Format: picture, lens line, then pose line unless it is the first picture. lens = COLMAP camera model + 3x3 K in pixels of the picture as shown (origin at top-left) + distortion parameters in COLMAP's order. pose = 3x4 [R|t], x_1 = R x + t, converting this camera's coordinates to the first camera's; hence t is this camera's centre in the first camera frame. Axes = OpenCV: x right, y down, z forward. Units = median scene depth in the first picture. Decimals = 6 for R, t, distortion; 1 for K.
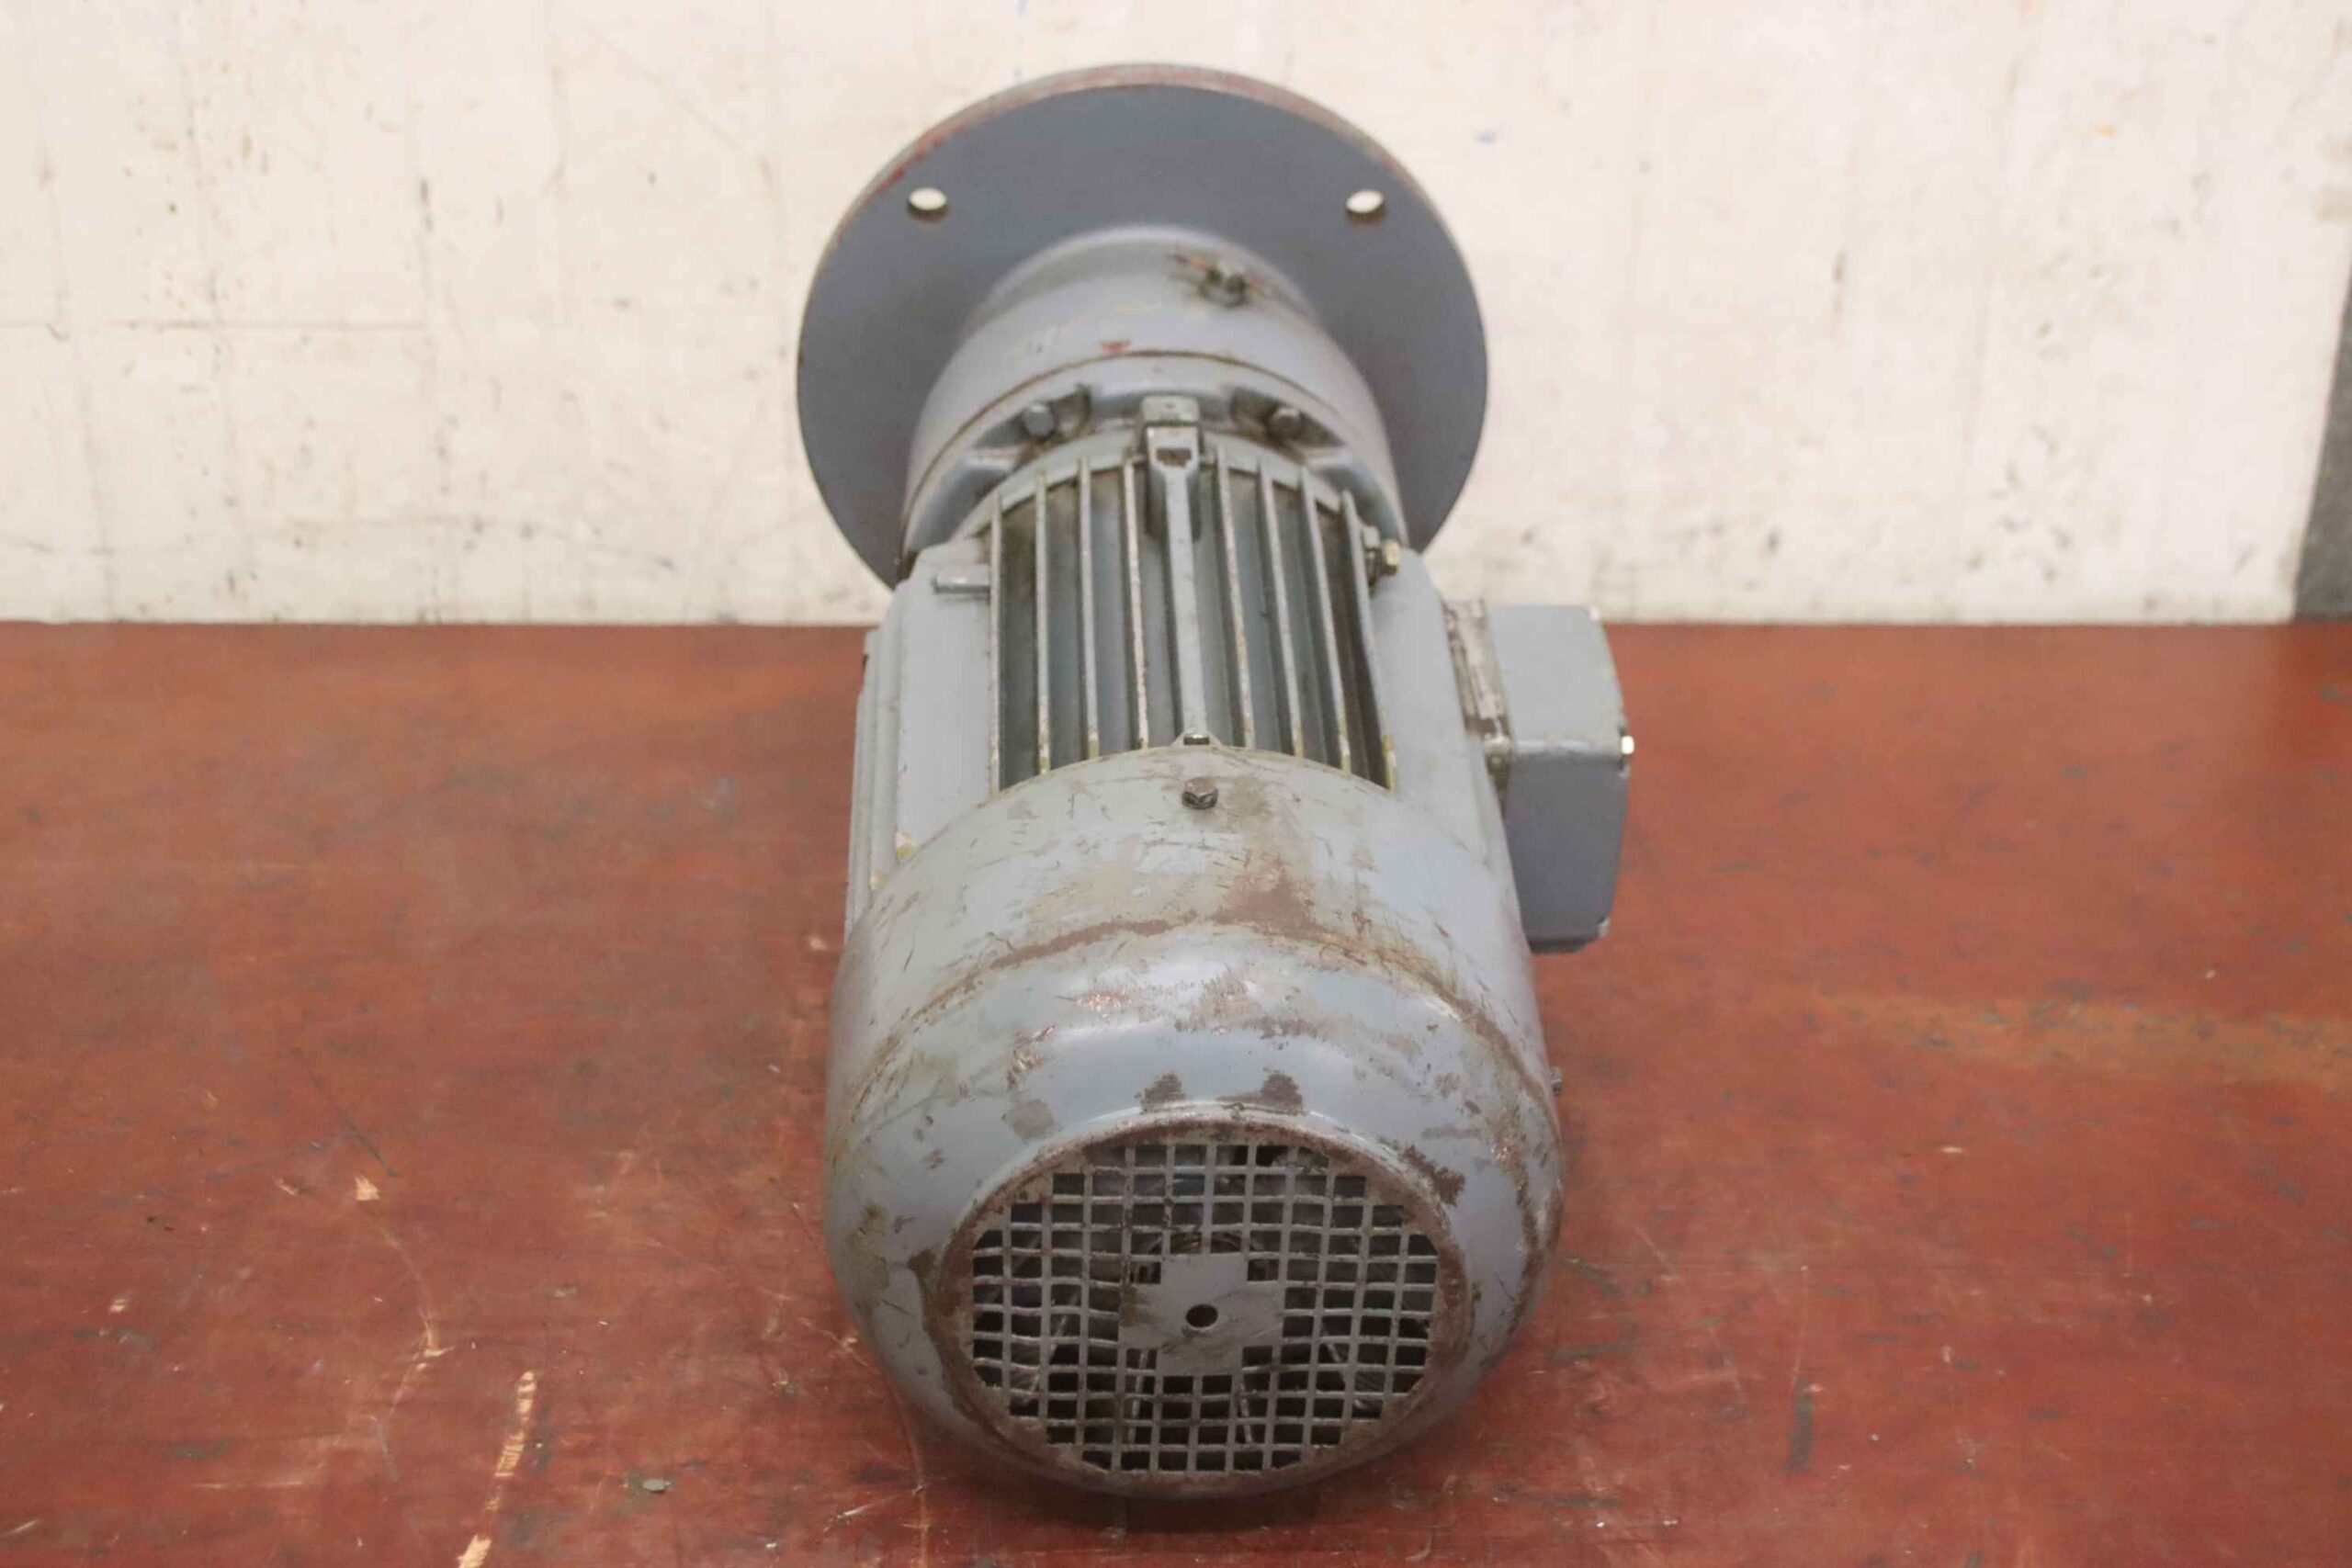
lens RADIAL K [[4109.8, 0, 1446.1], [0, 4109.8, 990.2], [0, 0, 1]] dist [-0.024564, -0.157283]
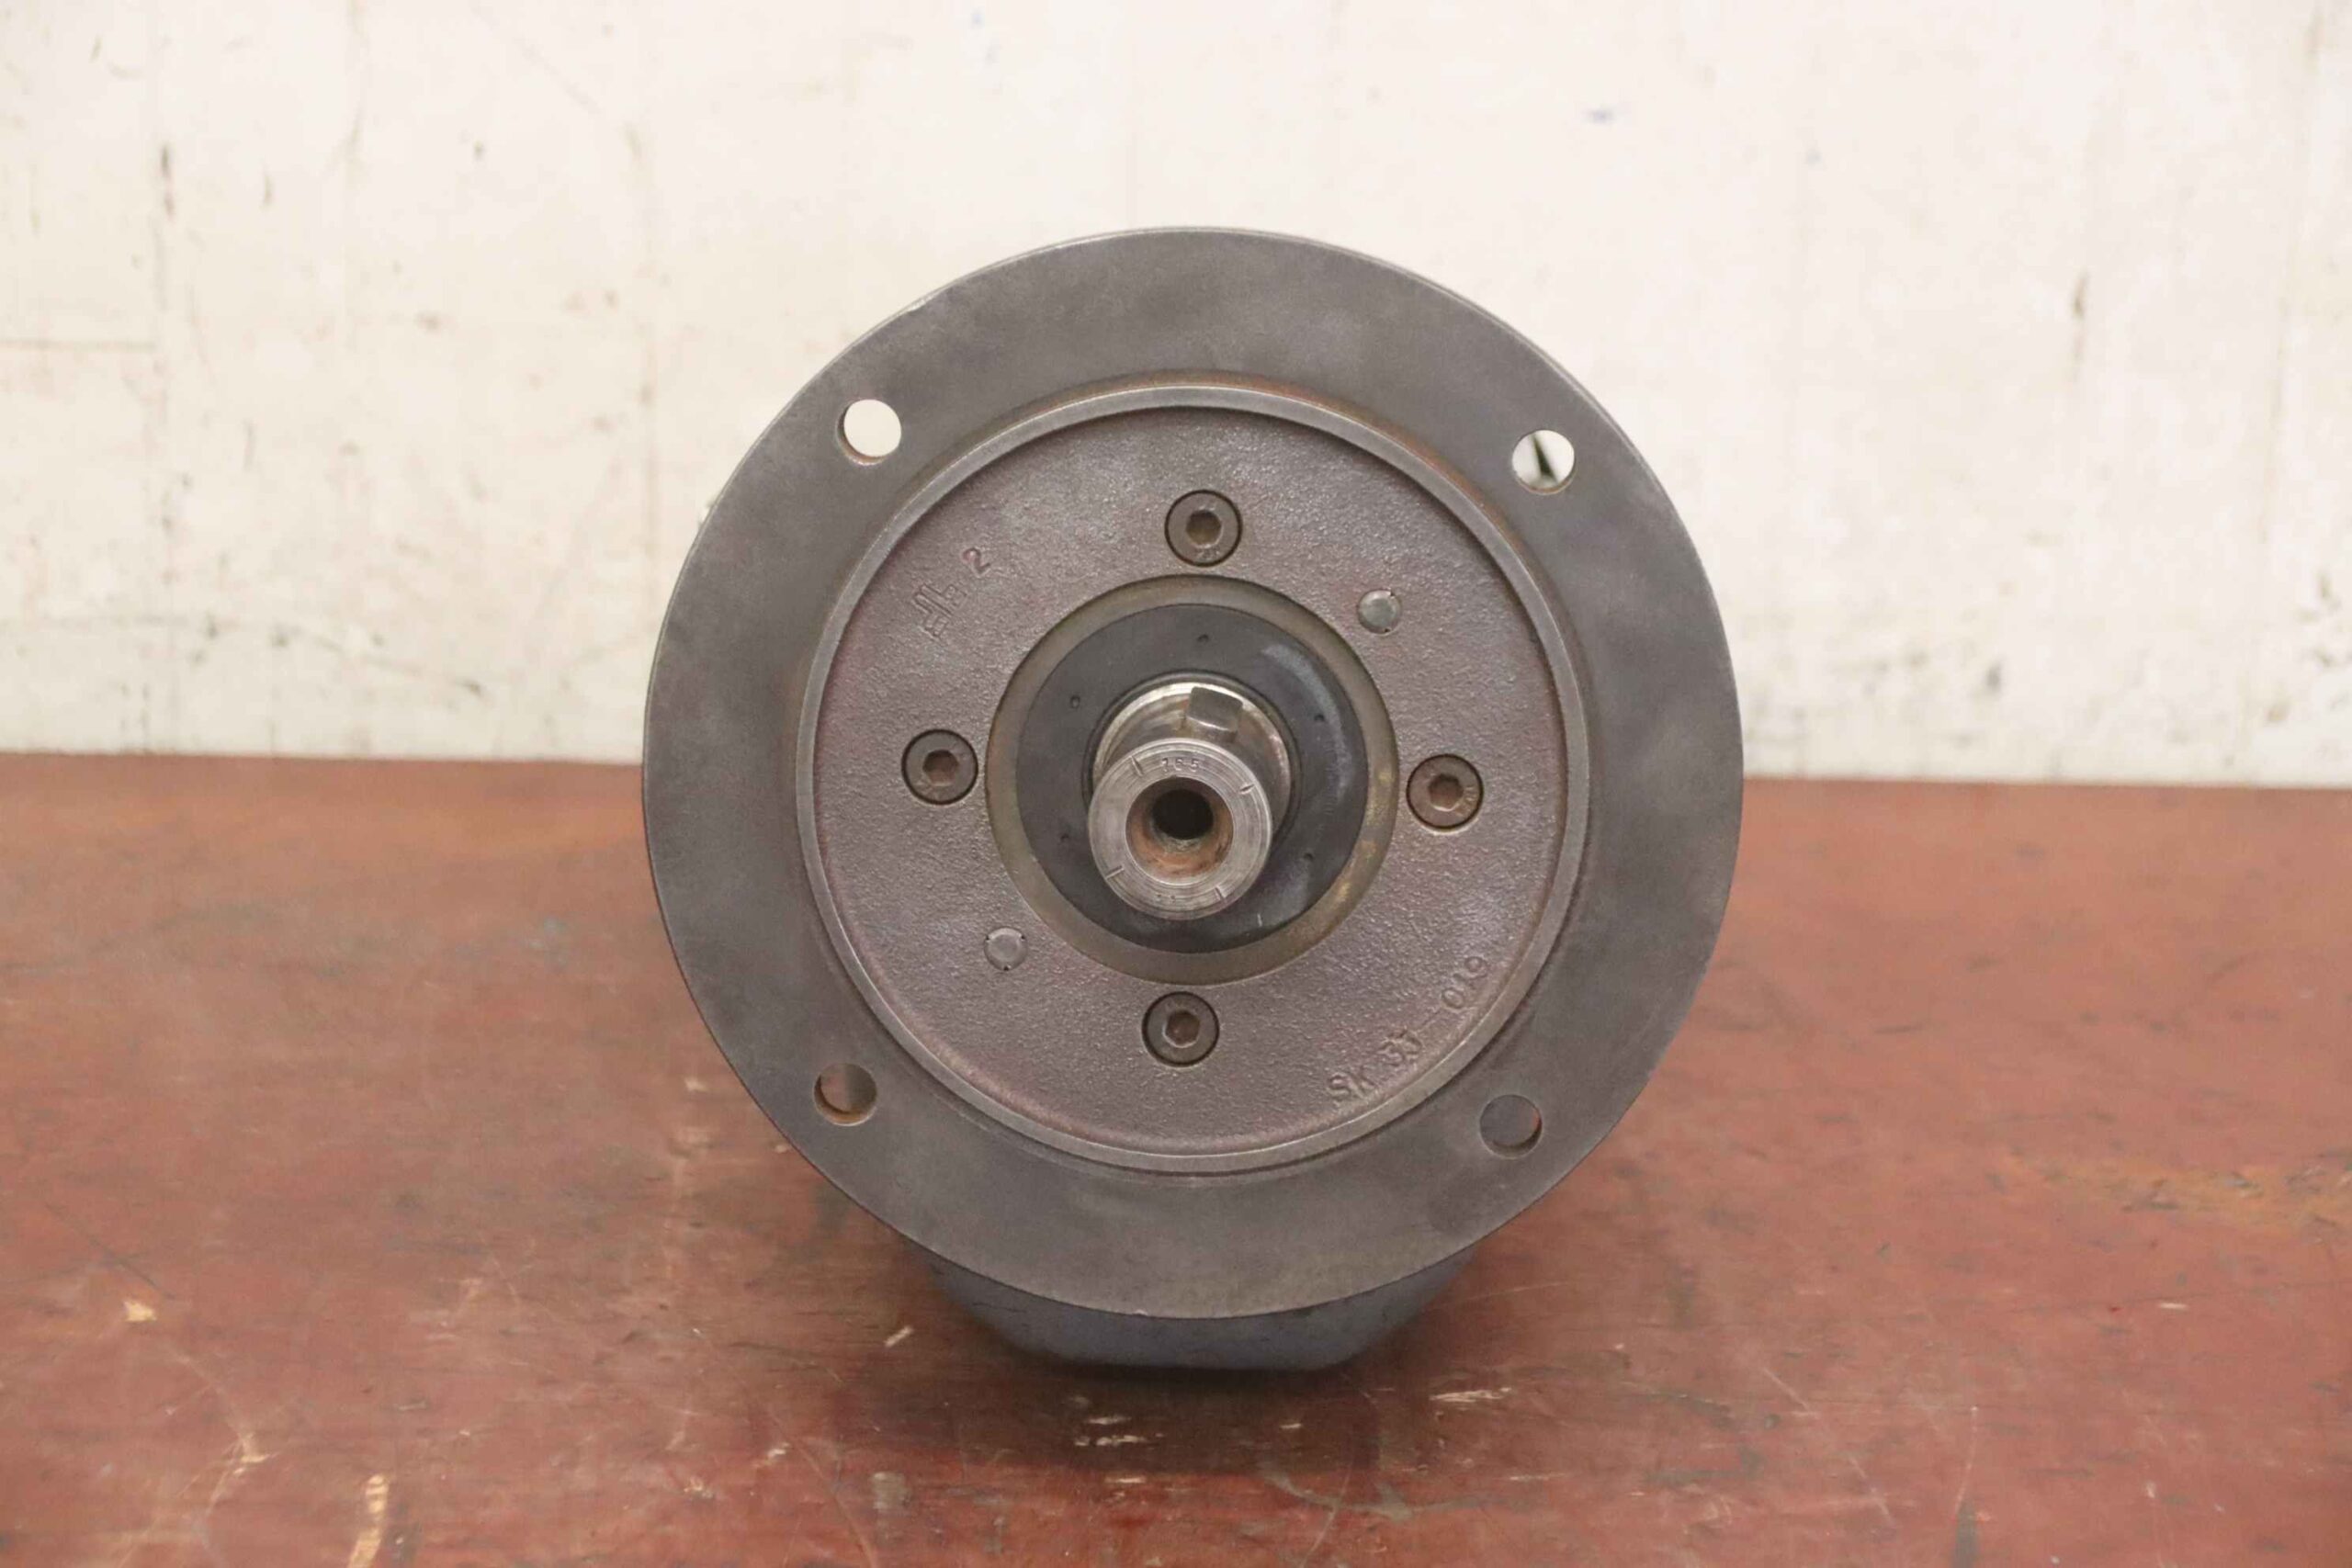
lens RADIAL K [[8376.9, 0, 1423.1], [0, 8376.9, 791.5], [0, 0, 1]] dist [0.182041, 13.333560]
pose [[0.999752, 0.007125, -0.021084, 0.010611], [-0.010943, 0.982307, -0.186956, 0.195072], [0.019378, 0.187141, 0.982142, -0.468638]]
